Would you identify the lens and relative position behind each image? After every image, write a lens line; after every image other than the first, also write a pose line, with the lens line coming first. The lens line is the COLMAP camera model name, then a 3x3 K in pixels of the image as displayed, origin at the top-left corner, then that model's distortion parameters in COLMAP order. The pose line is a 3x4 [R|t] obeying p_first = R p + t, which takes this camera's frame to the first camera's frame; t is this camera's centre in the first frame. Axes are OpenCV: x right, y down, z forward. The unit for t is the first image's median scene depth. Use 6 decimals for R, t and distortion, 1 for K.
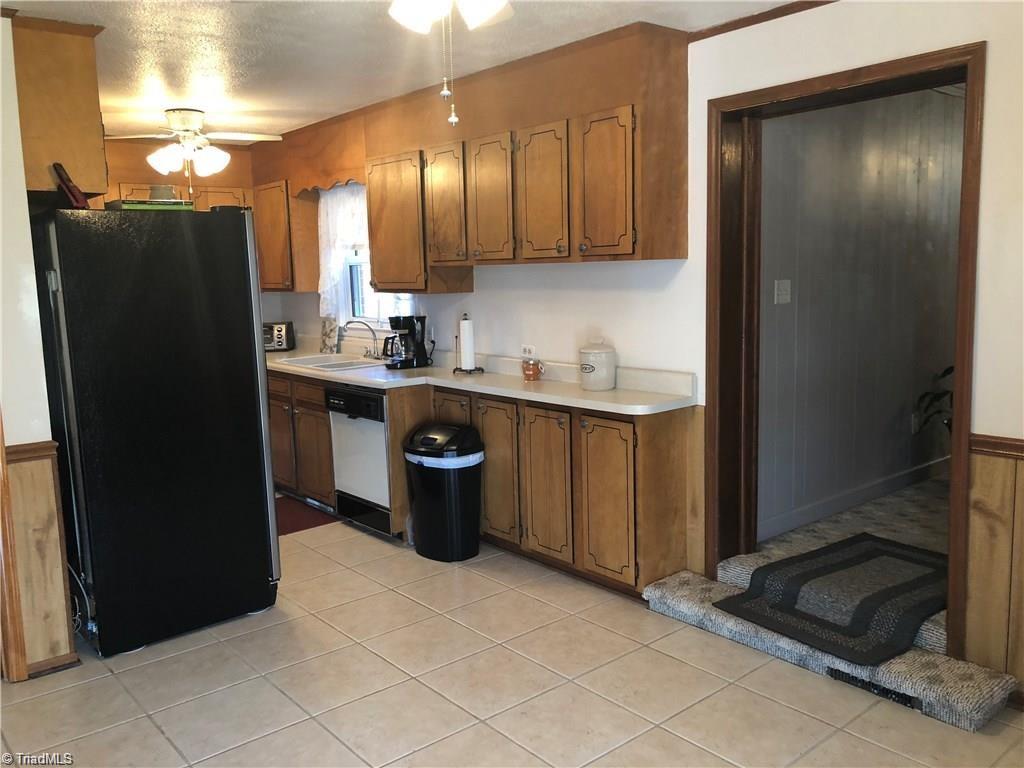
lens RADIAL K [[835.2, 0, 515.9], [0, 835.2, 381.7], [0, 0, 1]] dist [0.014365, -0.009677]
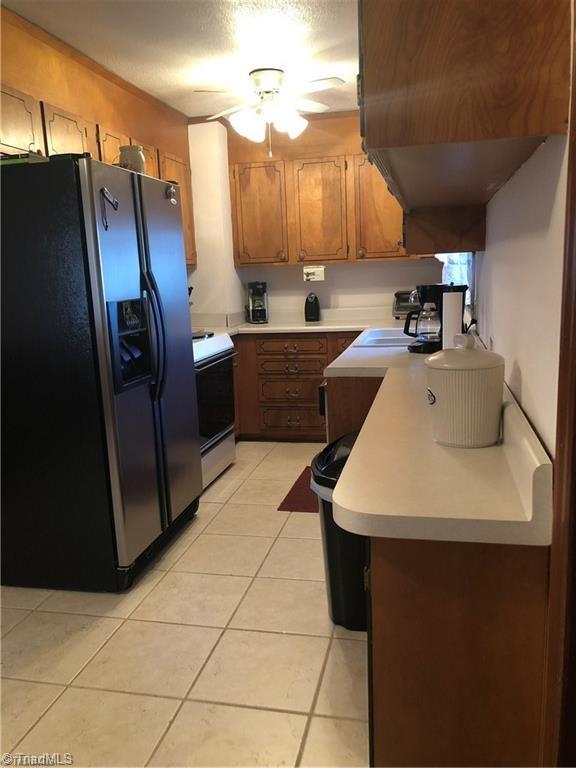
lens RADIAL K [[626.4, 0, 286.5], [0, 626.4, 385.6], [0, 0, 1]] dist [0.014365, -0.009677]
pose [[0.595598, 0.151038, -0.788955, 0.272083], [-0.084839, 0.988499, 0.125192, -0.050935], [0.798790, -0.007630, 0.601561, 0.578613]]
